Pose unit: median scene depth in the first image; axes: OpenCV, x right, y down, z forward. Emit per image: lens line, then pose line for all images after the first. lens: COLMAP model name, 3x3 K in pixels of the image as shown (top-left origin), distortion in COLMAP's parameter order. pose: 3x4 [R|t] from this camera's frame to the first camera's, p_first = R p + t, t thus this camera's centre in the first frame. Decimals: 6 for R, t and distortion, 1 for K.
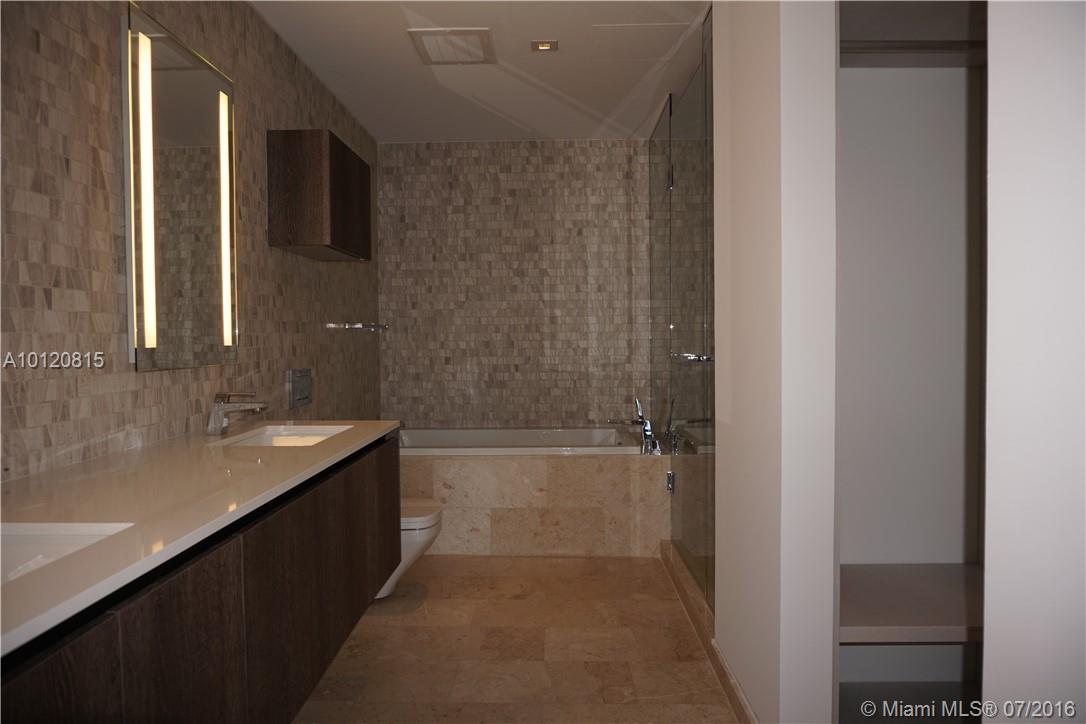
lens RADIAL K [[719.8, 0, 543.7], [0, 719.8, 361.0], [0, 0, 1]] dist [-0.049285, 0.013421]
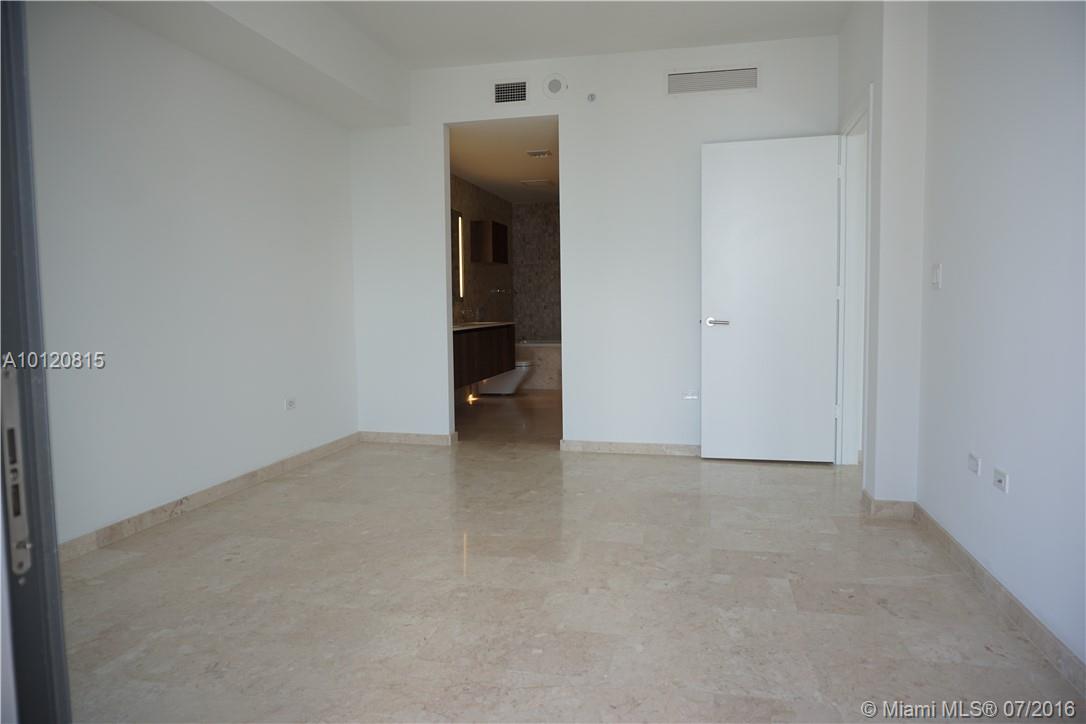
lens RADIAL K [[719.8, 0, 542.7], [0, 719.8, 361.0], [0, 0, 1]] dist [-0.049285, 0.013421]
pose [[0.978524, 0.016926, -0.205436, 0.292916], [-0.006691, 0.998706, 0.050413, 0.049619], [0.206024, -0.047956, 0.977371, -1.057179]]
